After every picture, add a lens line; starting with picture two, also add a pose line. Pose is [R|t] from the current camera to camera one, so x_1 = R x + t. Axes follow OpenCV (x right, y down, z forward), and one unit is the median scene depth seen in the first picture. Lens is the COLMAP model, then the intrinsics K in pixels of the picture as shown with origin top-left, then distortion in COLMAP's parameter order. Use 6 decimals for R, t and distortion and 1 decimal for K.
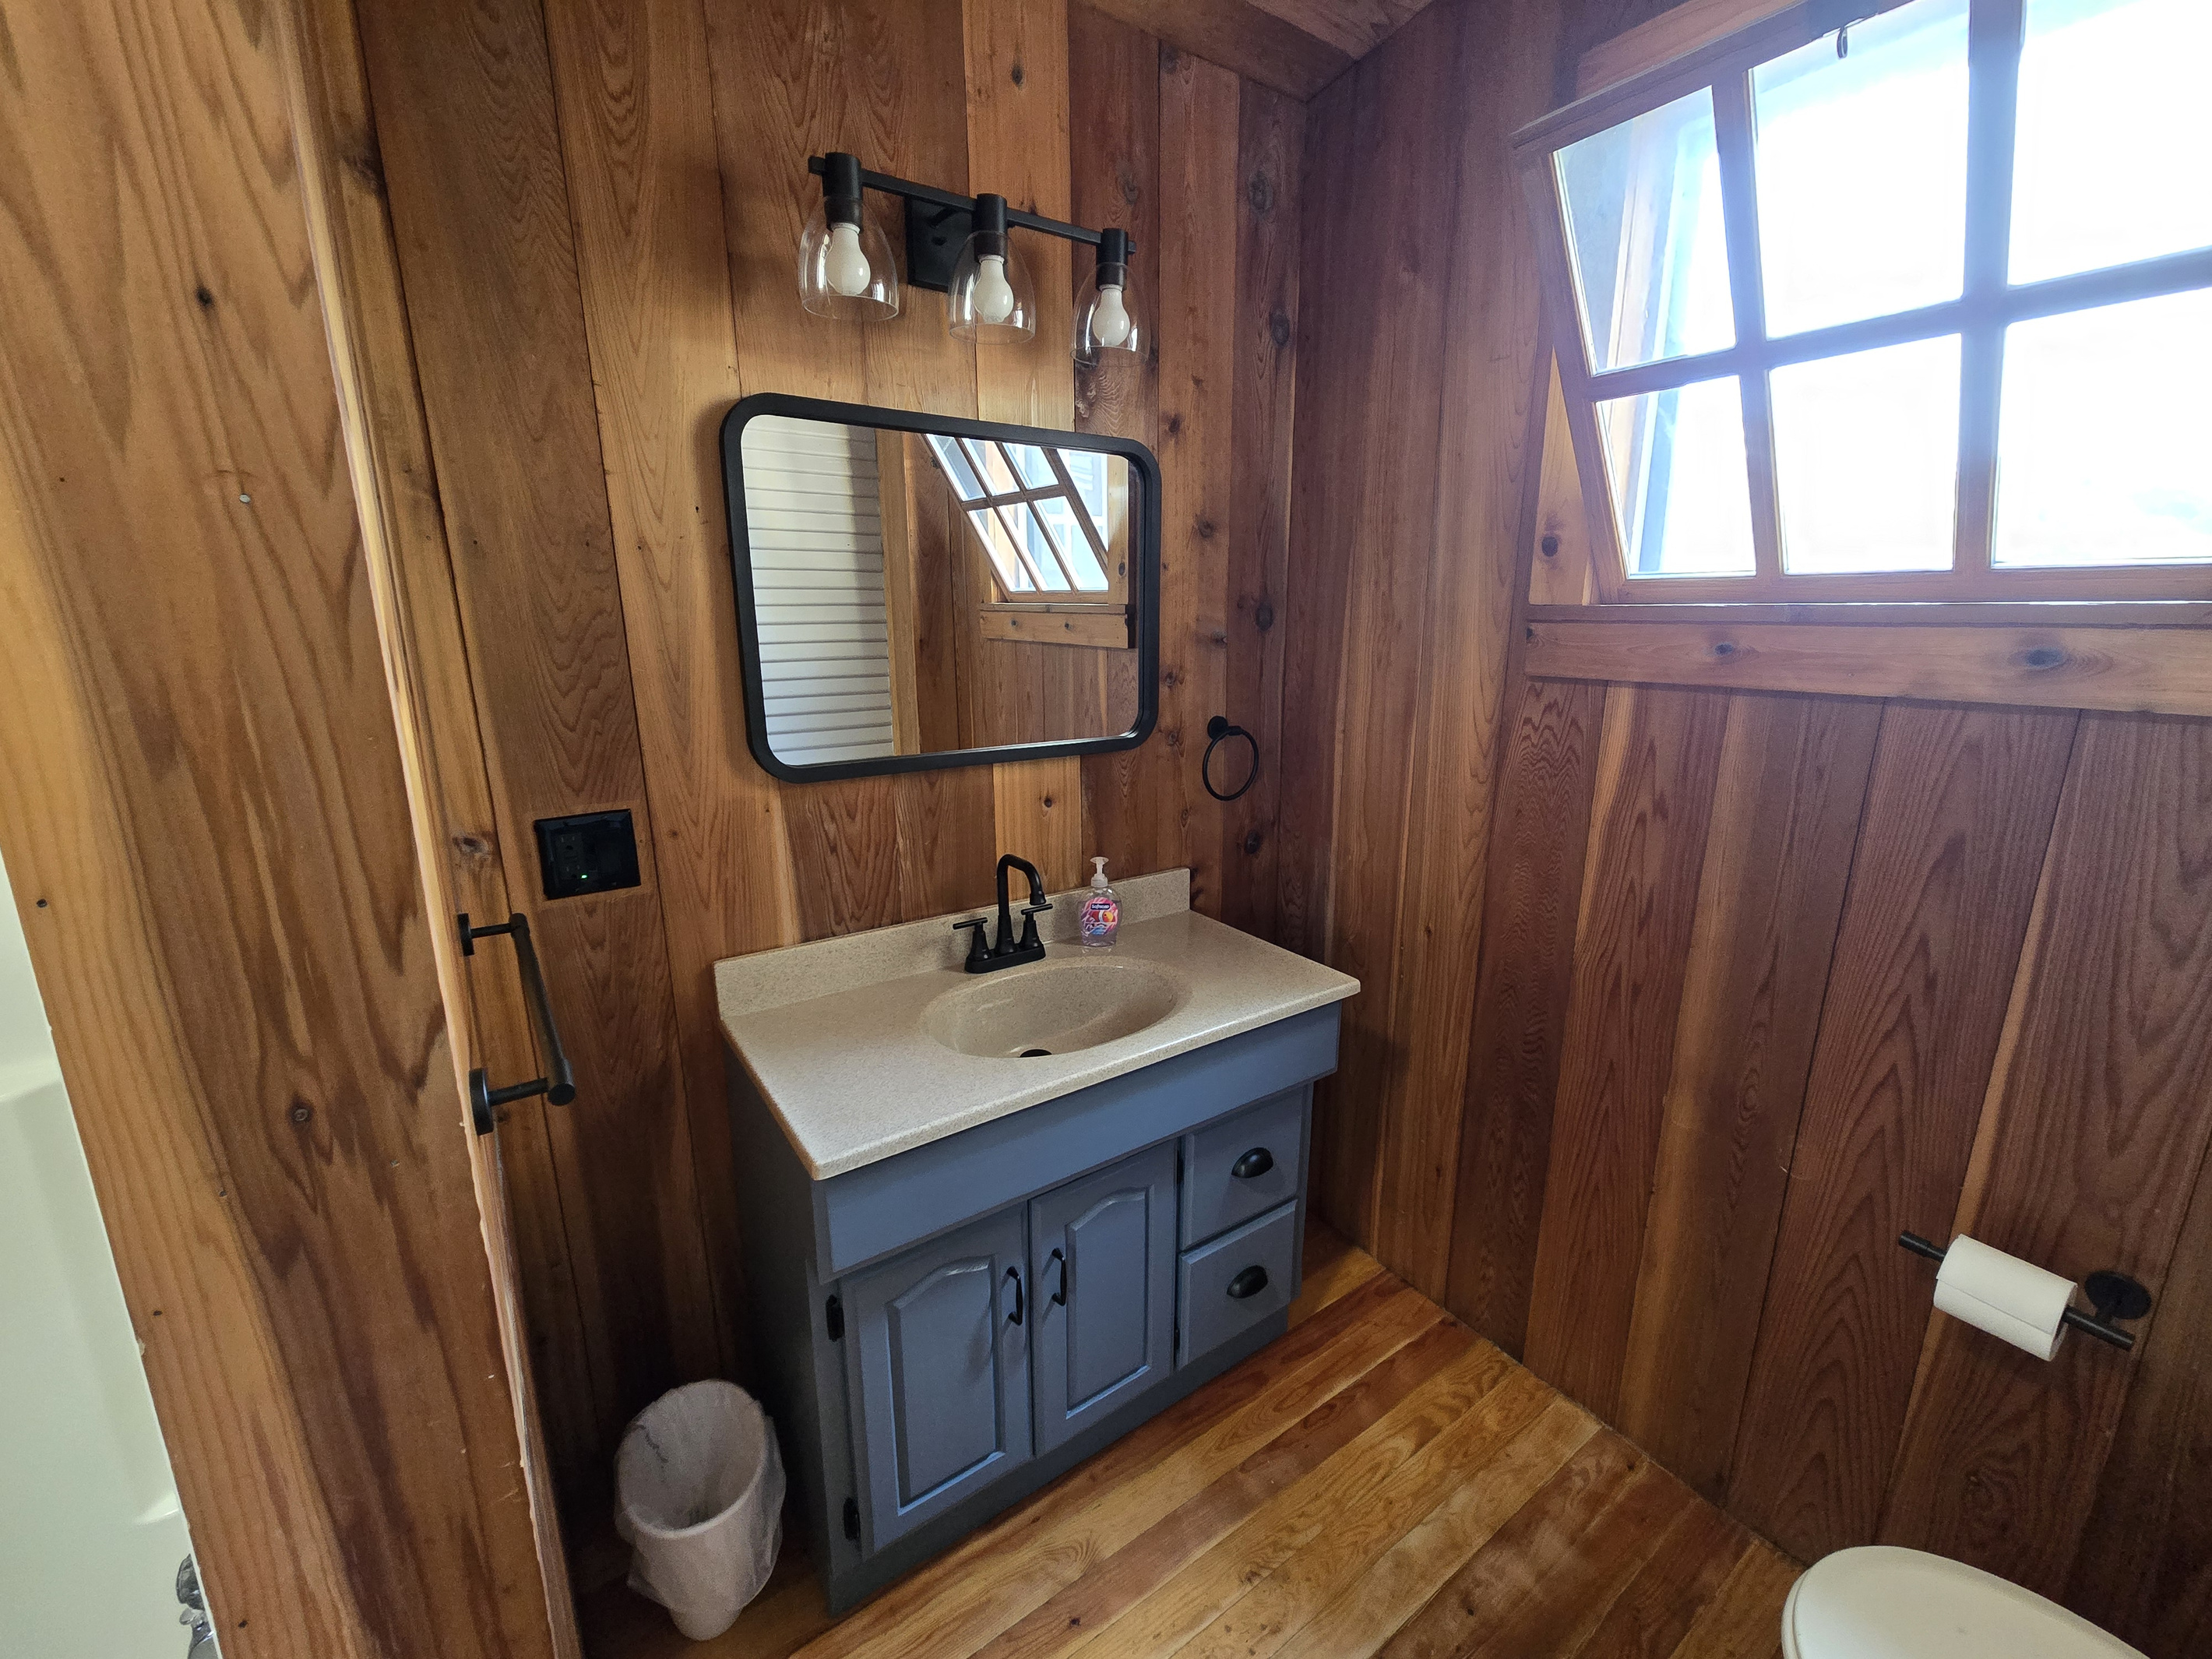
lens RADIAL K [[906.9, 0, 1113.0], [0, 906.9, 828.5], [0, 0, 1]] dist [0.002288, -0.000142]
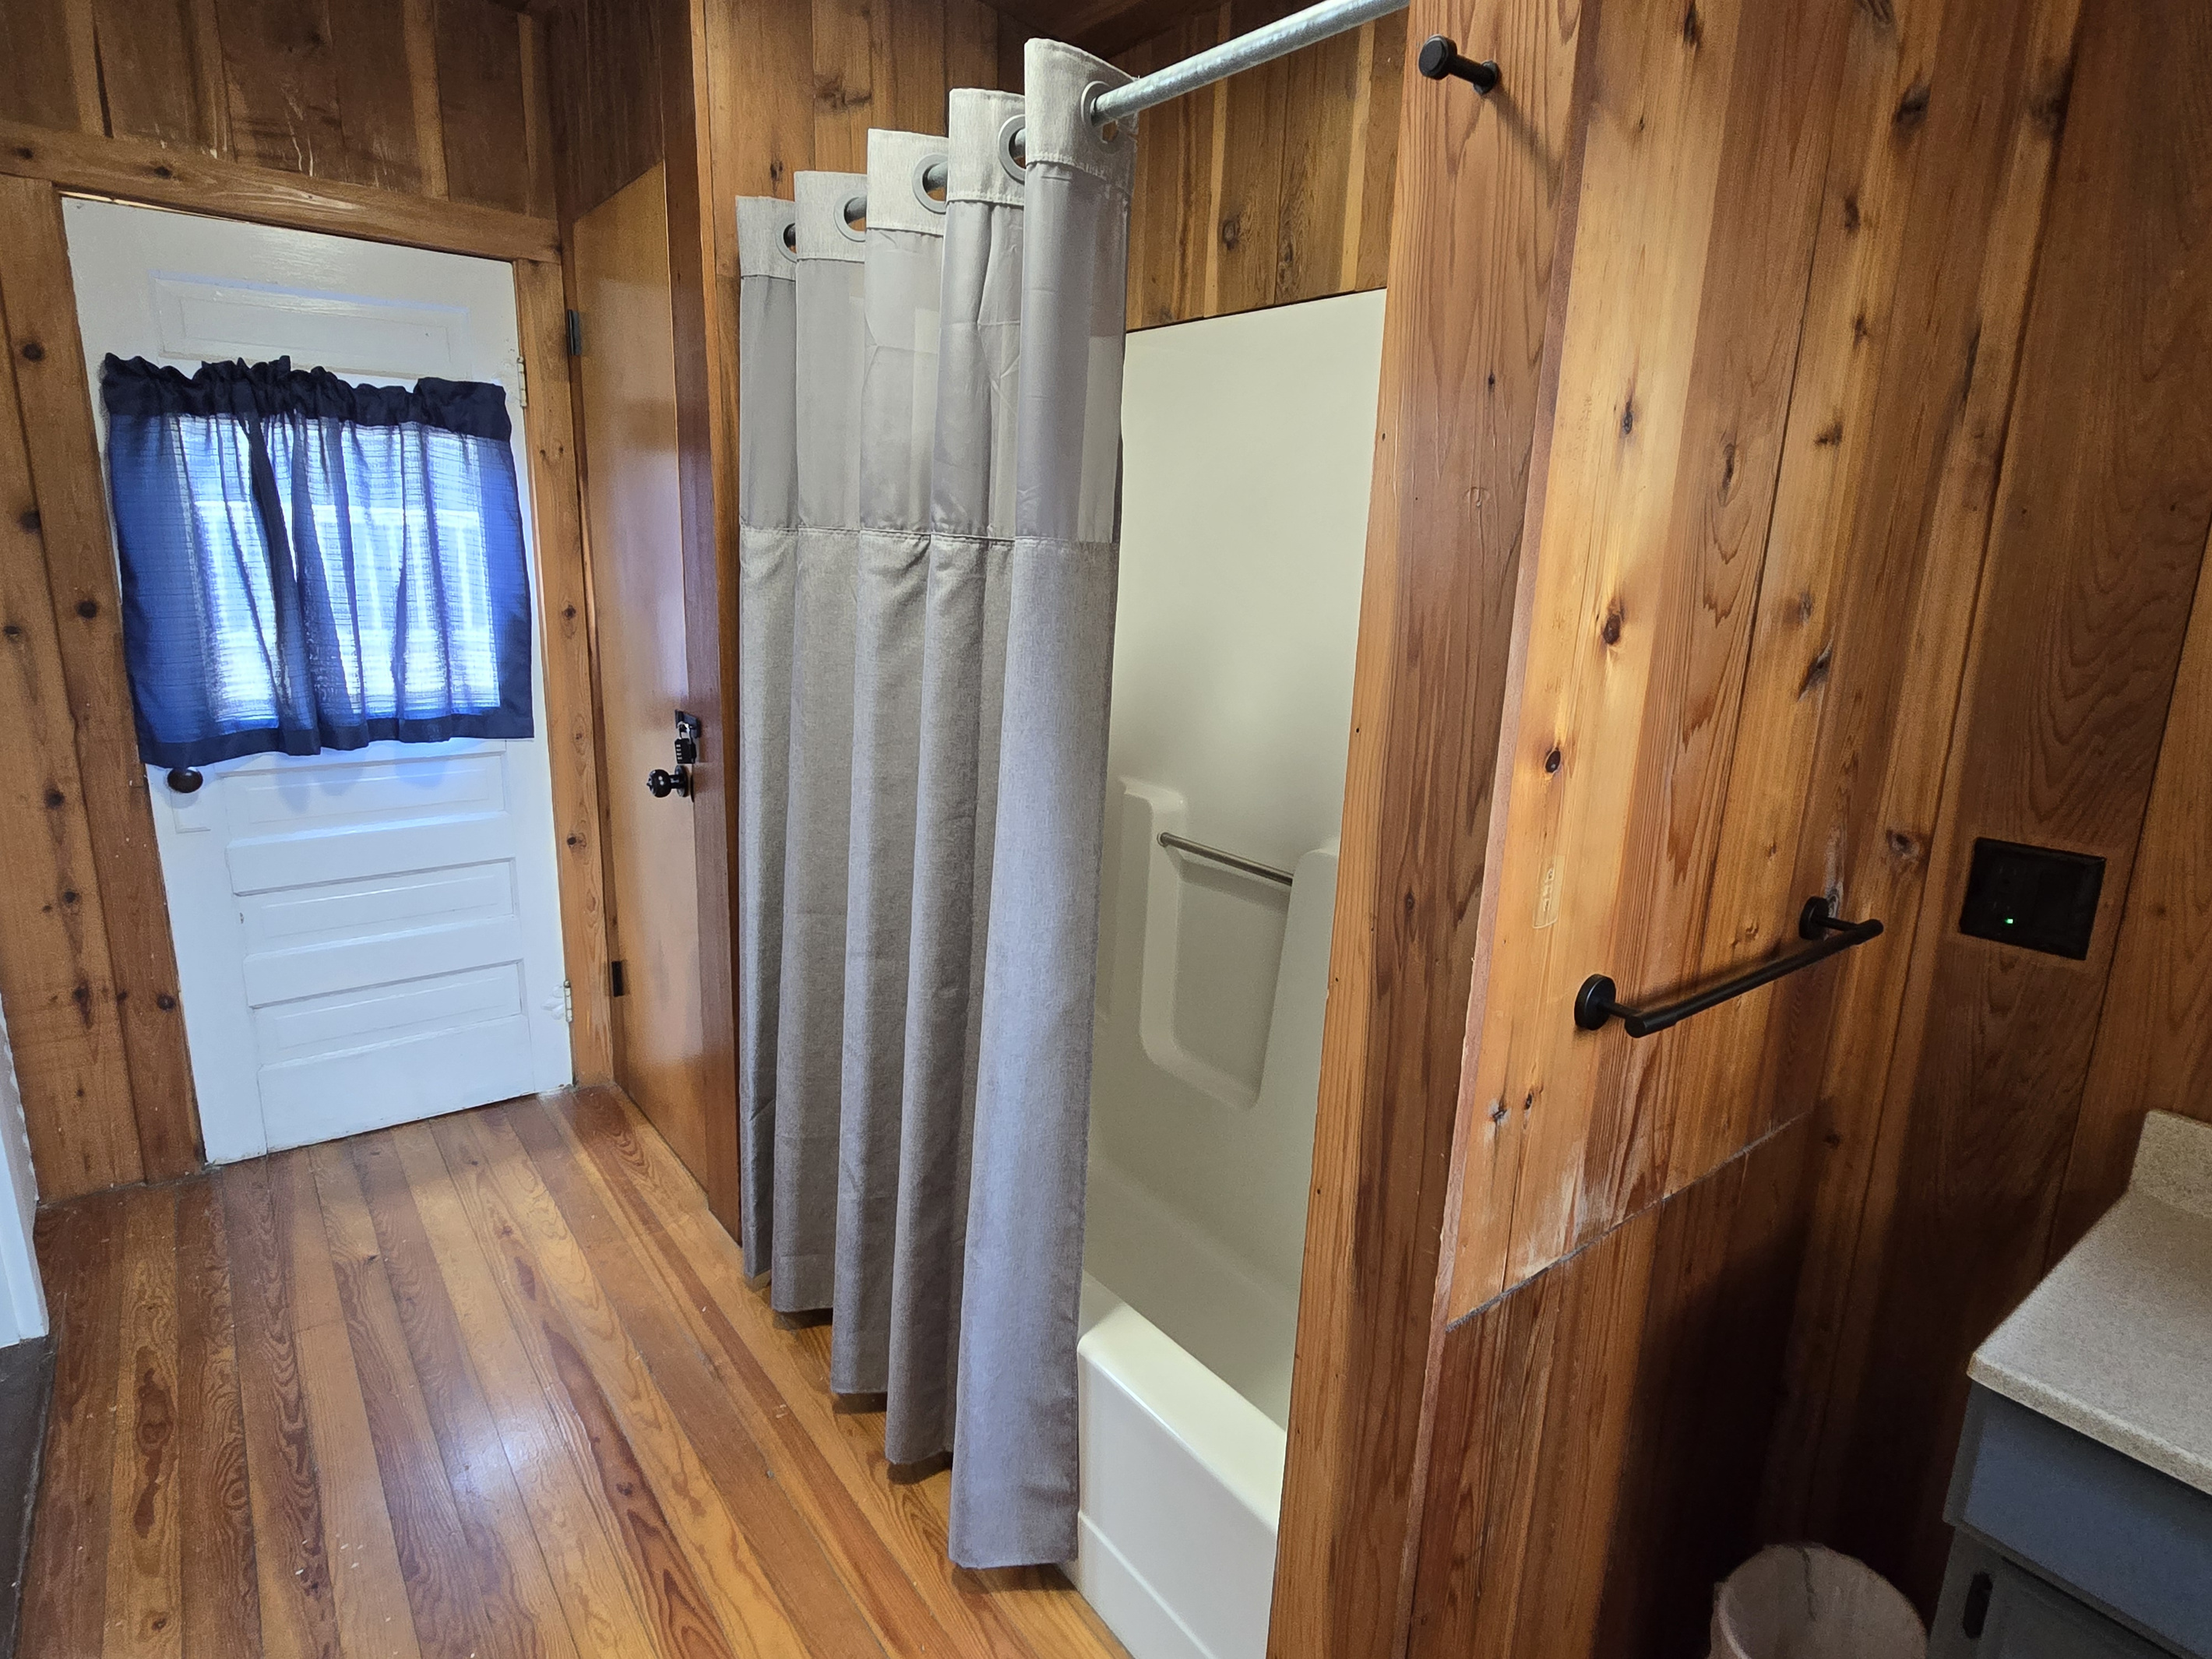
lens RADIAL K [[1180.5, 0, 1108.3], [0, 1180.5, 839.8], [0, 0, 1]] dist [0.001121, -0.001131]
pose [[0.037691, 0.241665, -0.969627, 0.703954], [-0.265923, 0.937755, 0.223385, -0.066150], [0.963257, 0.249427, 0.099609, 0.205786]]
